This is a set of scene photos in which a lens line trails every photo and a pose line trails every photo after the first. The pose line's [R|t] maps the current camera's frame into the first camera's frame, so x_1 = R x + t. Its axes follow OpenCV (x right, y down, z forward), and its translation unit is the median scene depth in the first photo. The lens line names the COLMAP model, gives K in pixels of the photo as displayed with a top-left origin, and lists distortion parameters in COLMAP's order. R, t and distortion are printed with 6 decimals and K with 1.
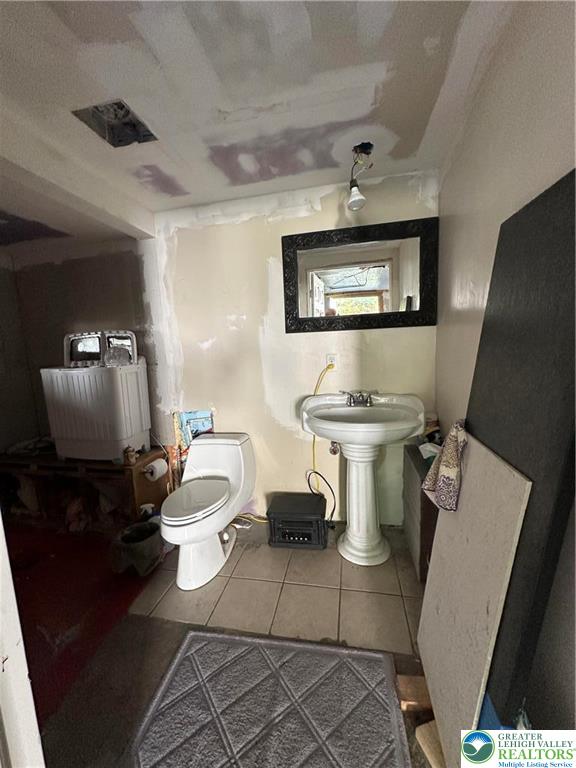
lens RADIAL K [[306.7, 0, 288.0], [0, 306.7, 384.0], [0, 0, 1]] dist [0.000458, -0.000308]
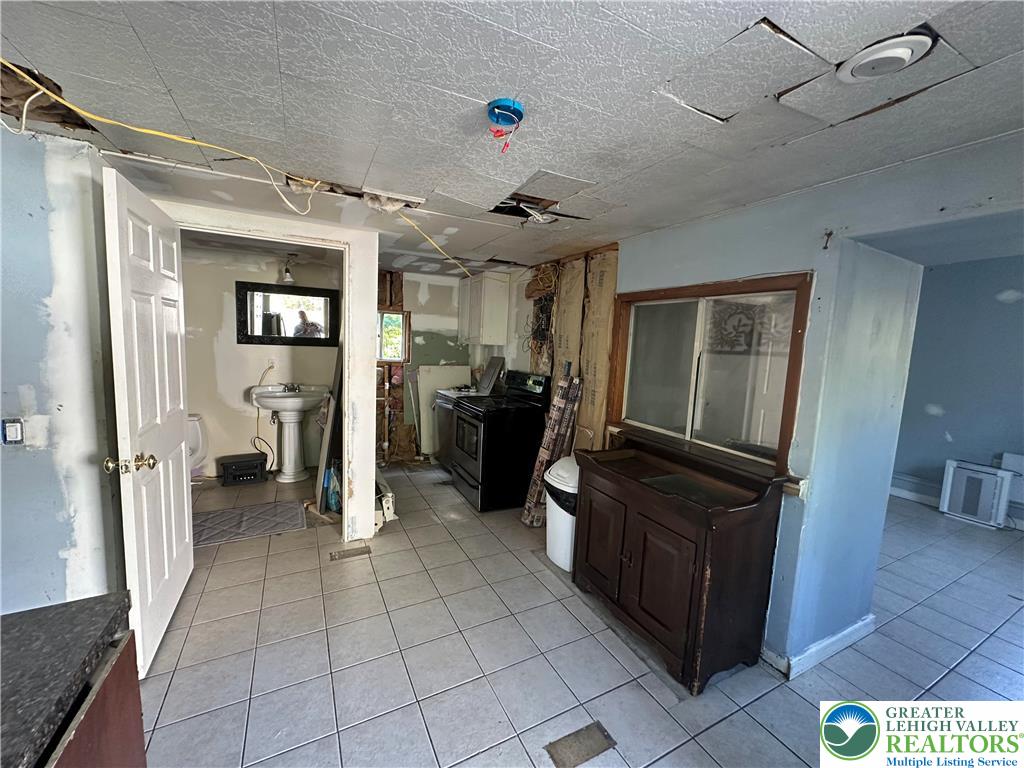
lens RADIAL K [[408.9, 0, 512.0], [0, 408.9, 384.0], [0, 0, 1]] dist [0.000458, -0.000308]
pose [[0.777231, 0.014214, 0.629055, -0.221181], [0.000339, 0.999735, -0.023009, 0.075278], [-0.629215, 0.018097, 0.777020, -1.403938]]
